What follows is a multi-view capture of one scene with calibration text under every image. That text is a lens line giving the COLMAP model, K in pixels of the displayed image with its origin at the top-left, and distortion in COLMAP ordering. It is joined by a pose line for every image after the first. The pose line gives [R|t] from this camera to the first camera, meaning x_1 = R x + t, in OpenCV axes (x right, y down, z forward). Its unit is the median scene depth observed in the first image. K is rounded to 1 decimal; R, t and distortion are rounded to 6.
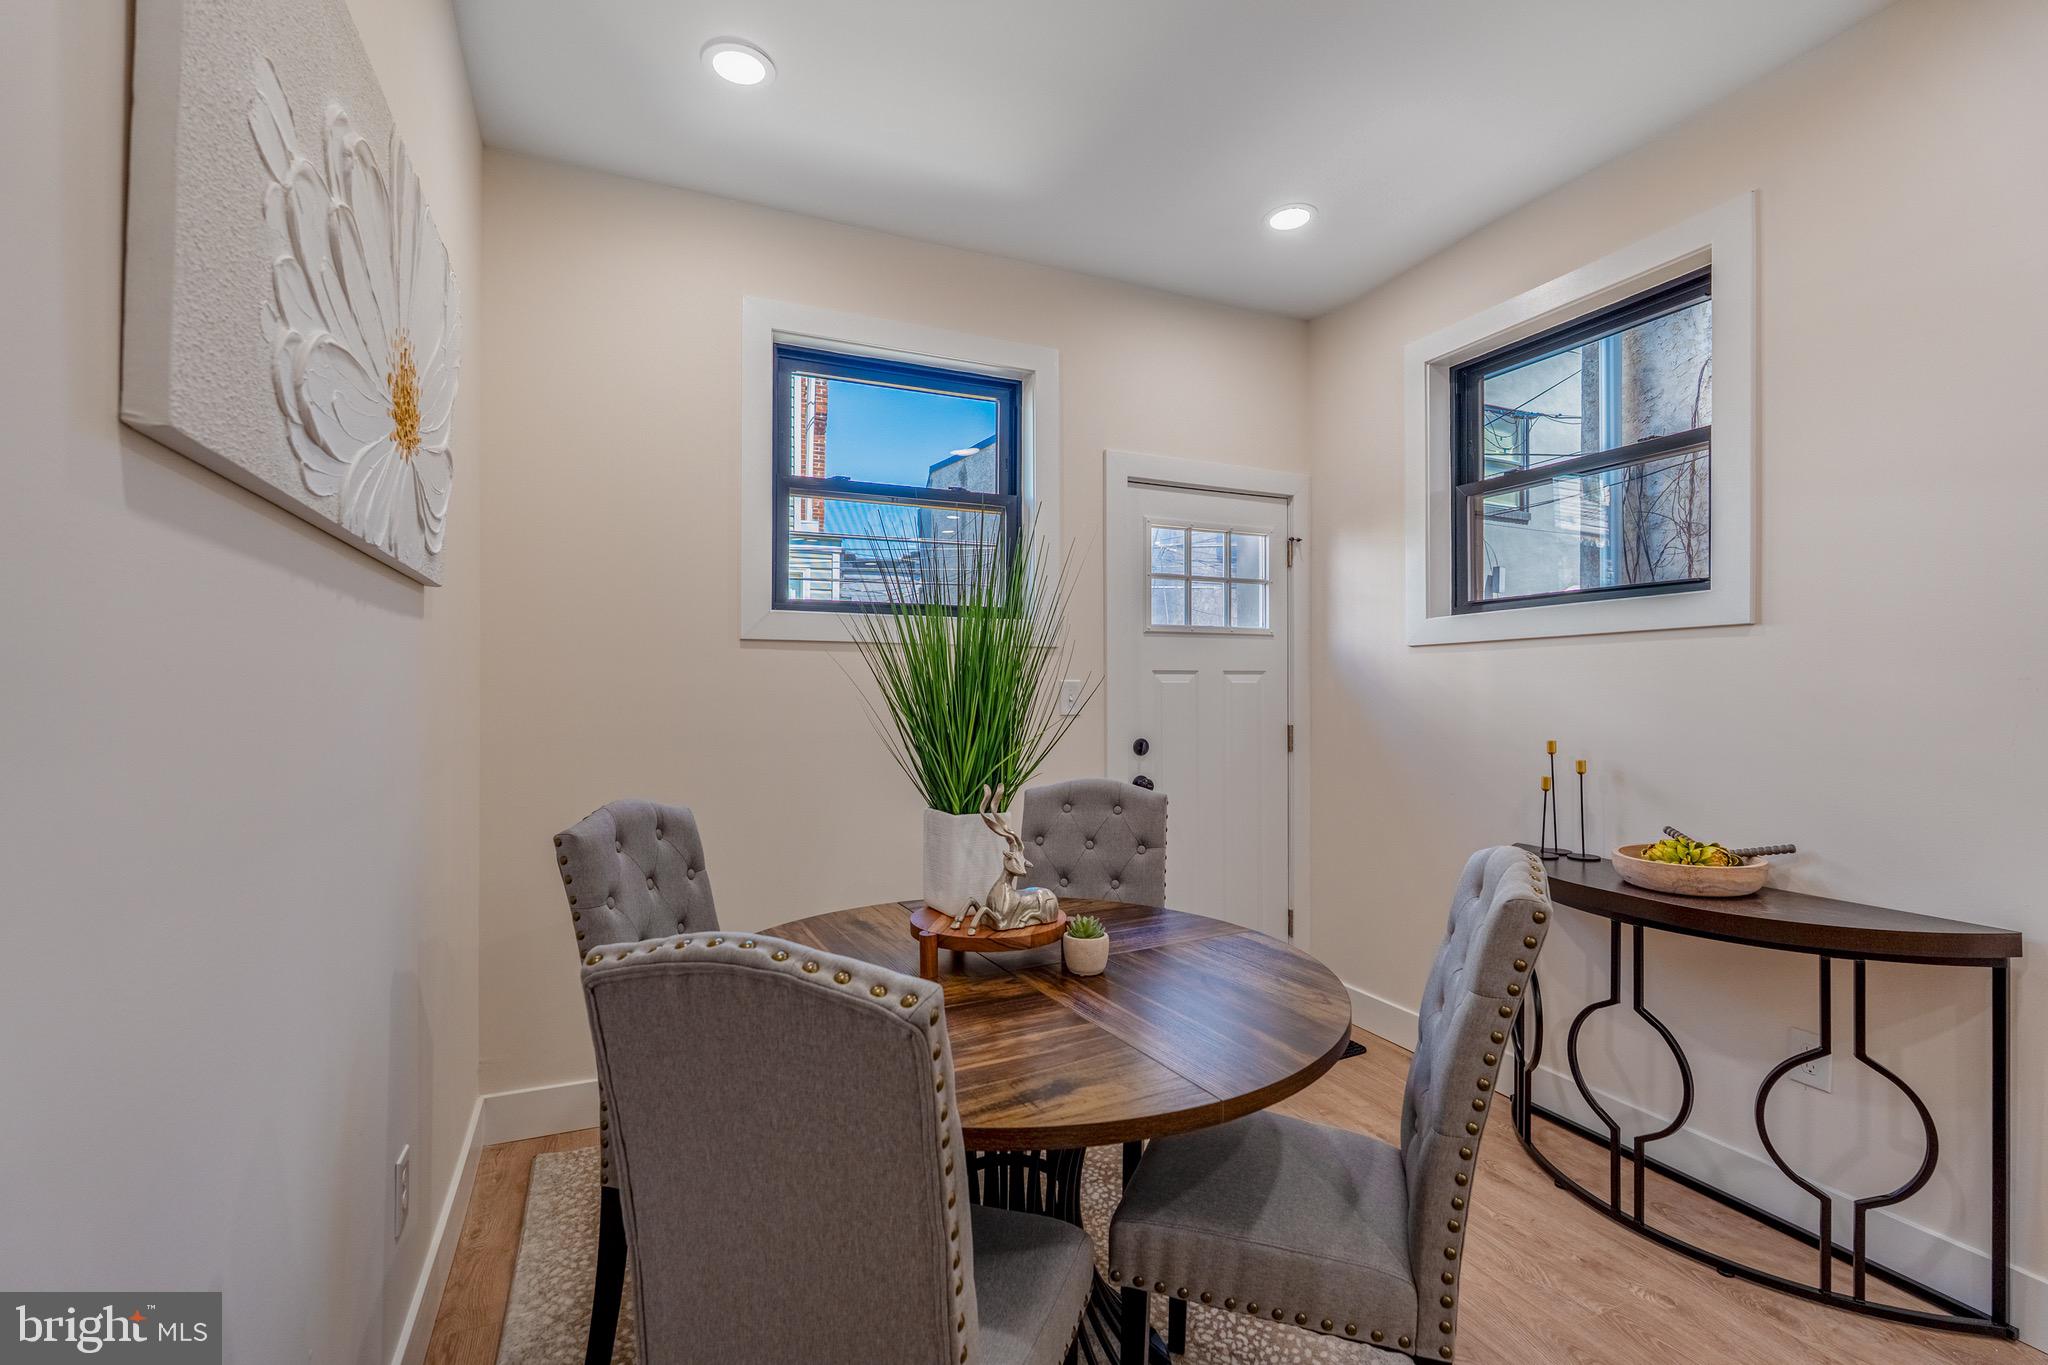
lens RADIAL K [[898.9, 0, 1025.9], [0, 898.9, 687.6], [0, 0, 1]] dist [-0.003618, -0.000395]
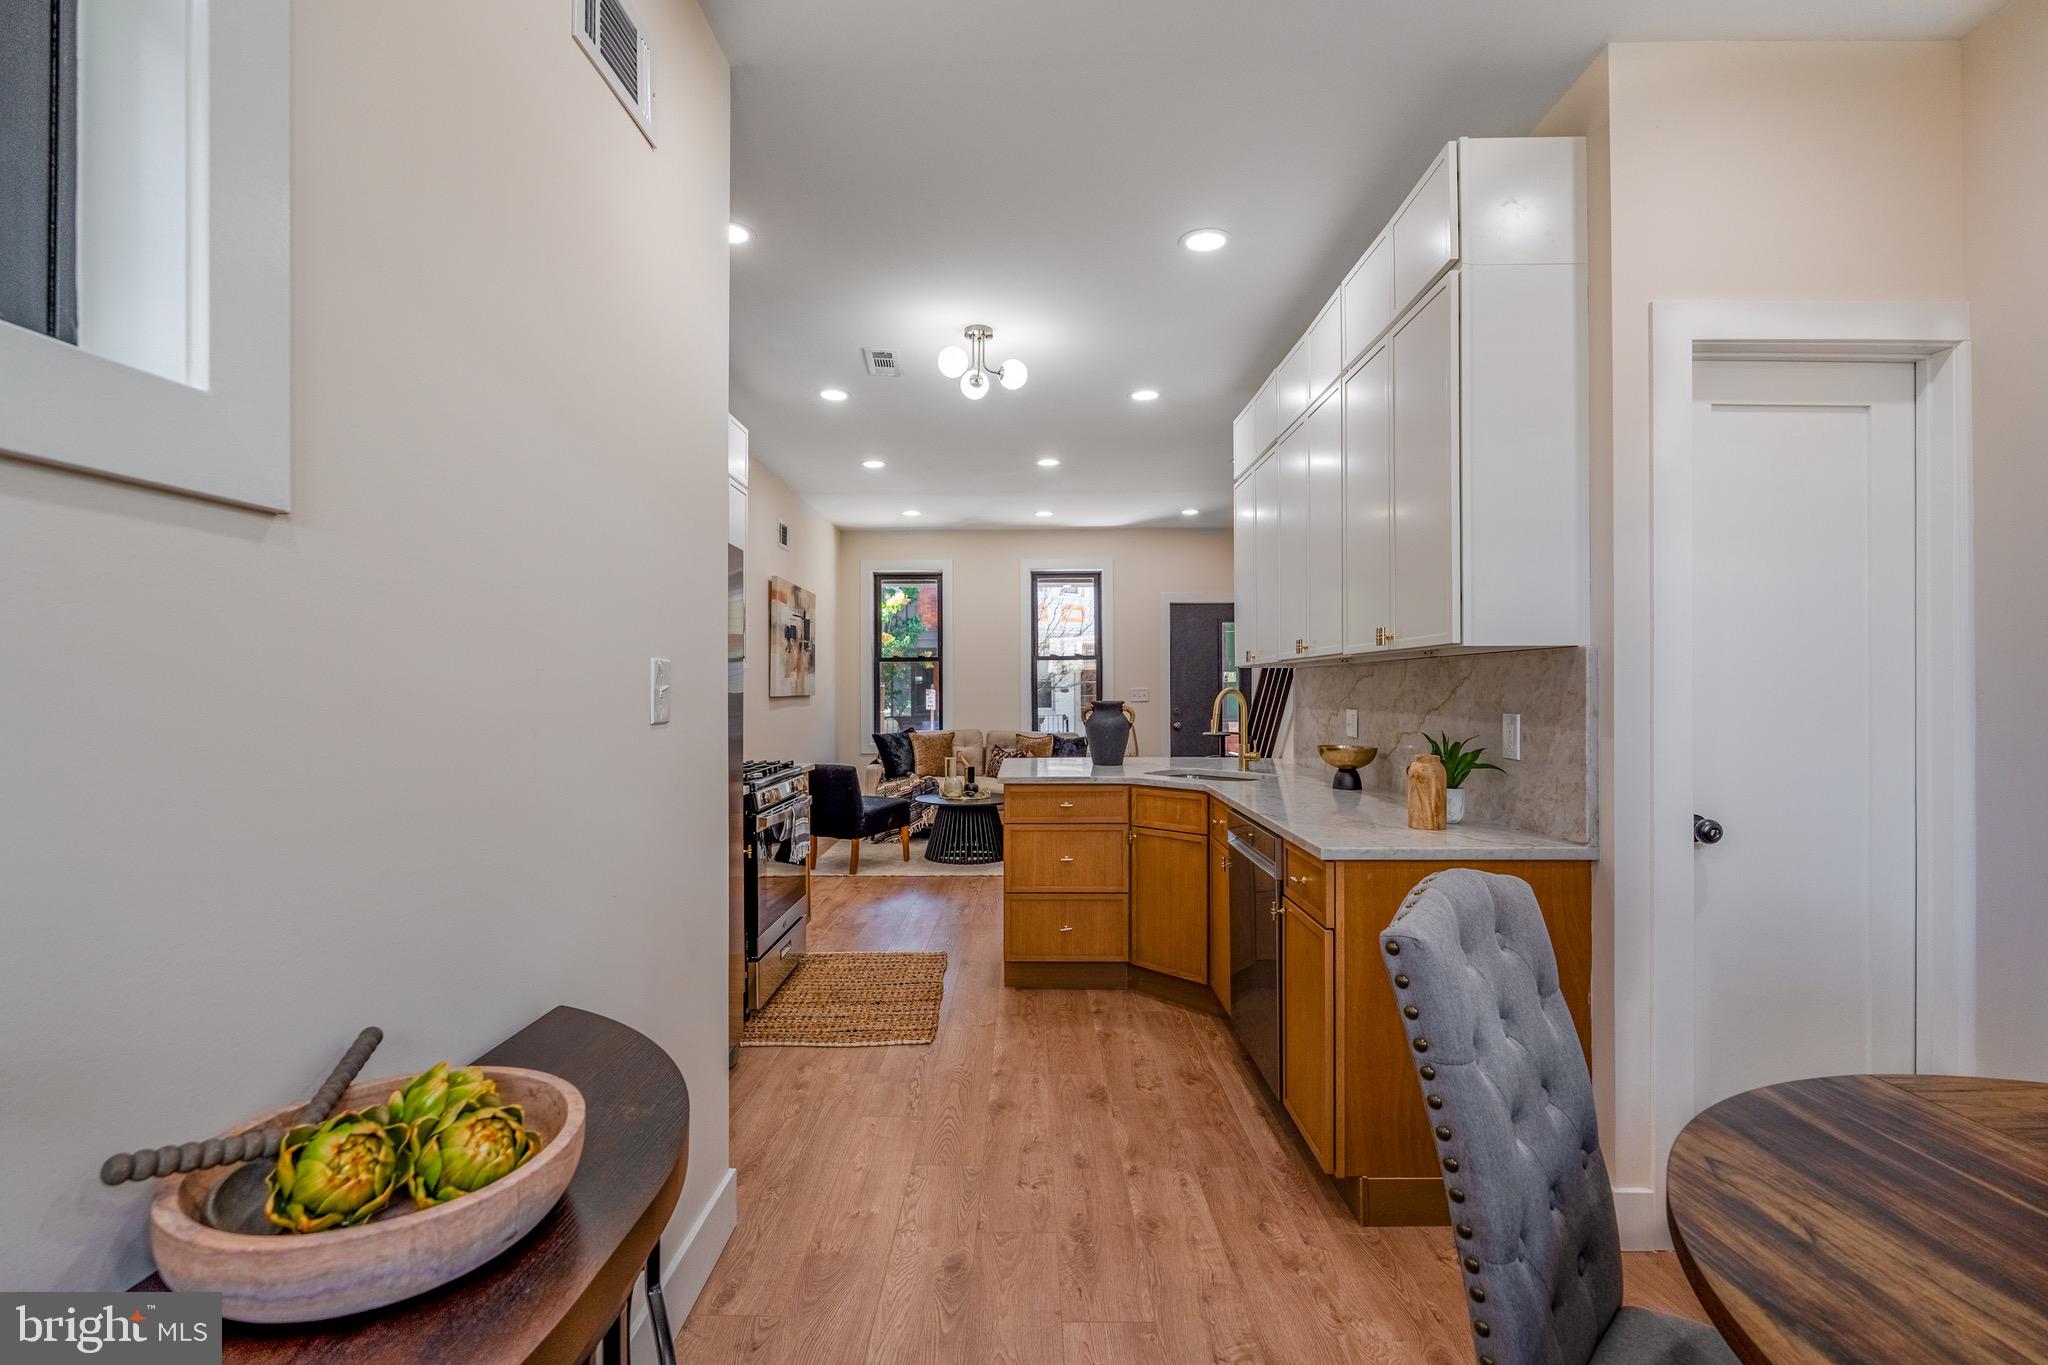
lens RADIAL K [[903.4, 0, 1015.7], [0, 903.4, 682.0], [0, 0, 1]] dist [-0.008590, -0.000285]
pose [[-0.907405, 0.000163, 0.420258, 0.331630], [-0.001523, 0.999992, -0.003676, 0.003160], [-0.420255, -0.003975, -0.907397, 1.148887]]
